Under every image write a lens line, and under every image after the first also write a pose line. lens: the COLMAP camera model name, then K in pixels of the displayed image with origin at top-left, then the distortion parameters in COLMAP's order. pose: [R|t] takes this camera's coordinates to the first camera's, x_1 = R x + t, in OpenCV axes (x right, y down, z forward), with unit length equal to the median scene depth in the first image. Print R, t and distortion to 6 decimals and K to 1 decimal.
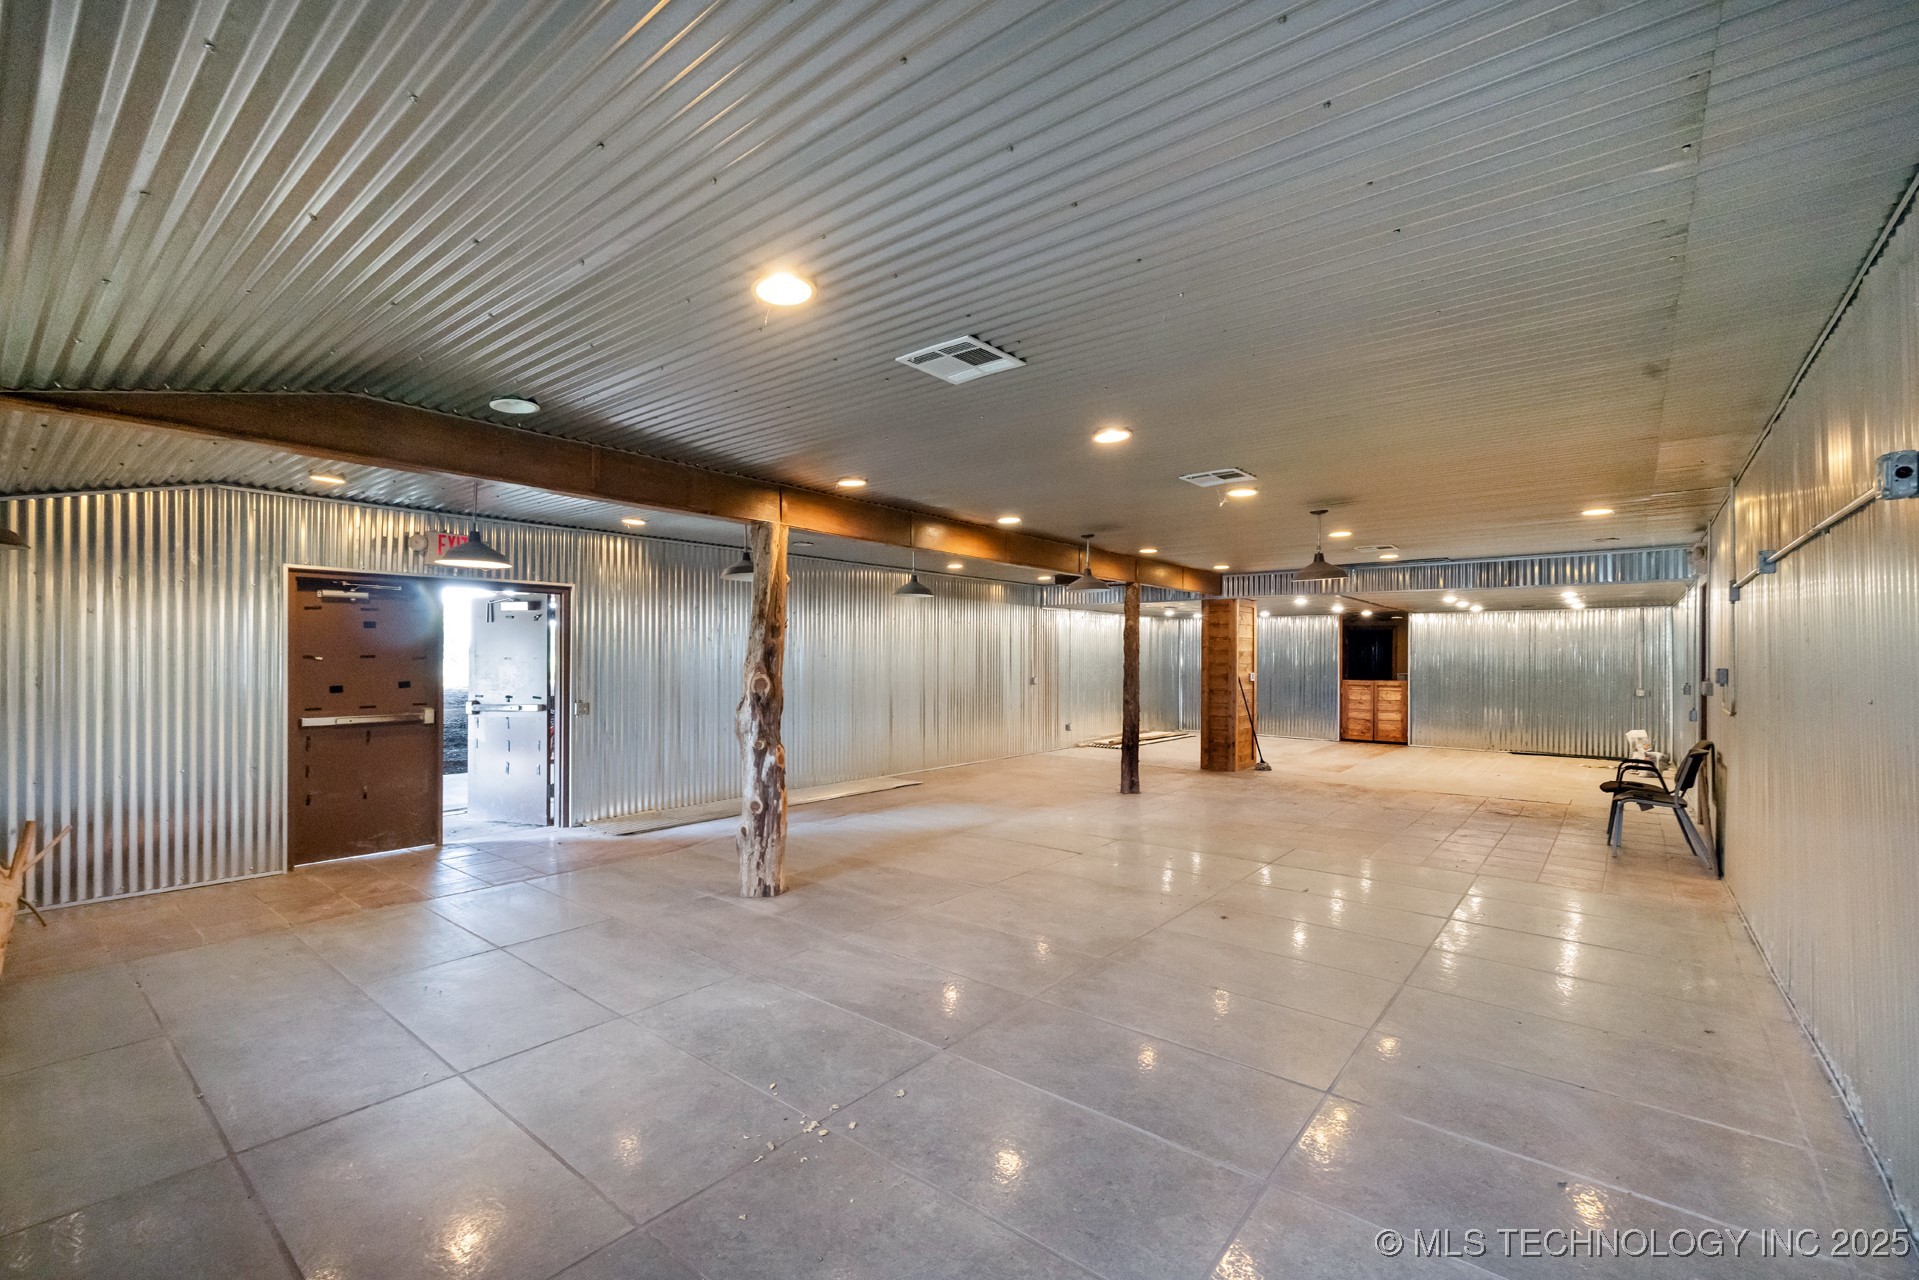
lens RADIAL K [[815.3, 0, 948.4], [0, 815.3, 649.6], [0, 0, 1]] dist [0.001838, 0.000302]
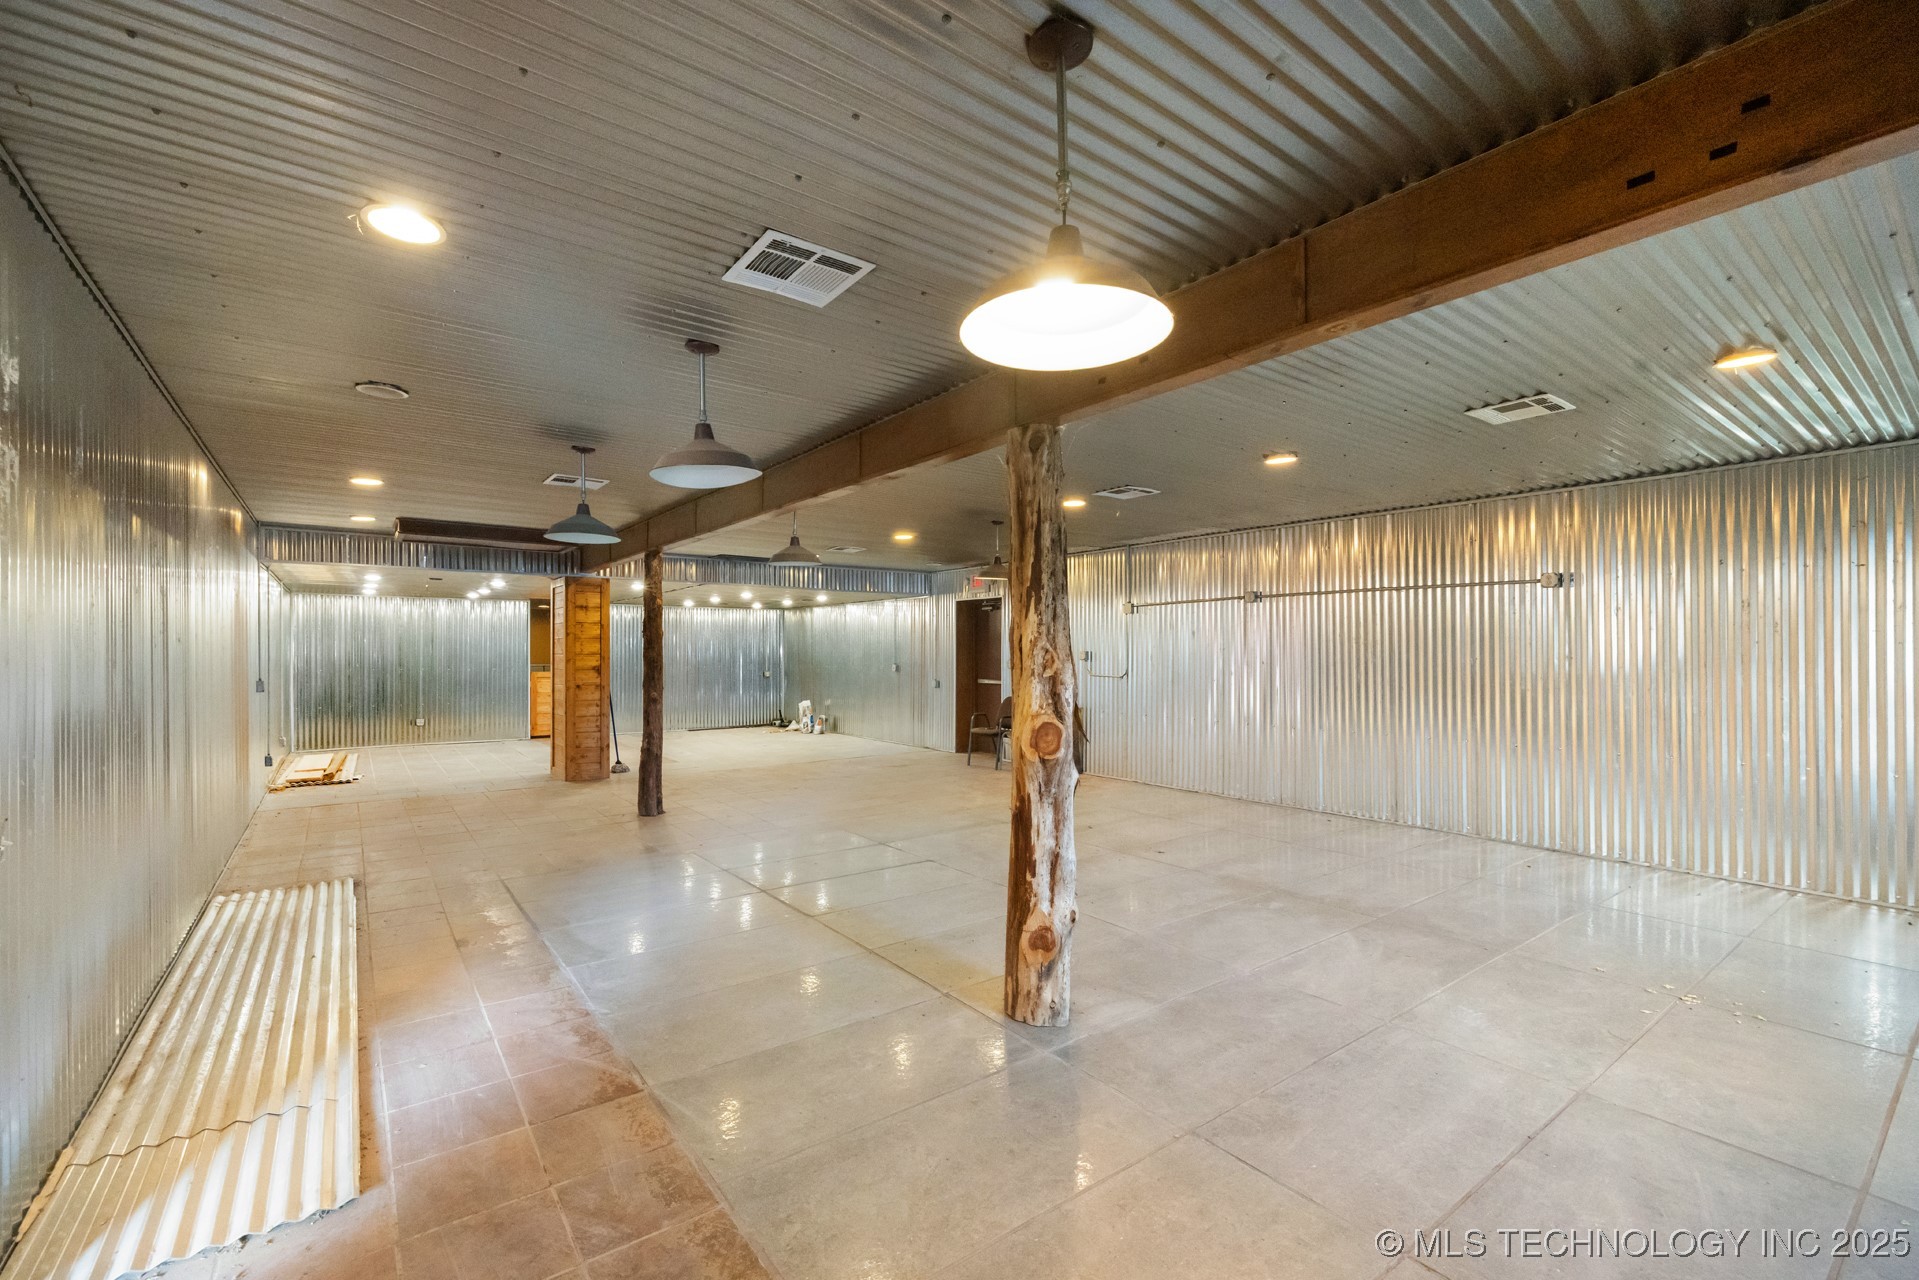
lens RADIAL K [[815.3, 0, 951.1], [0, 815.3, 646.3], [0, 0, 1]] dist [0.001838, 0.000302]
pose [[0.239588, 0.002811, 0.970871, -1.074948], [-0.006533, 0.999978, -0.001283, 0.021217], [-0.970853, -0.006035, 0.239601, 1.152285]]
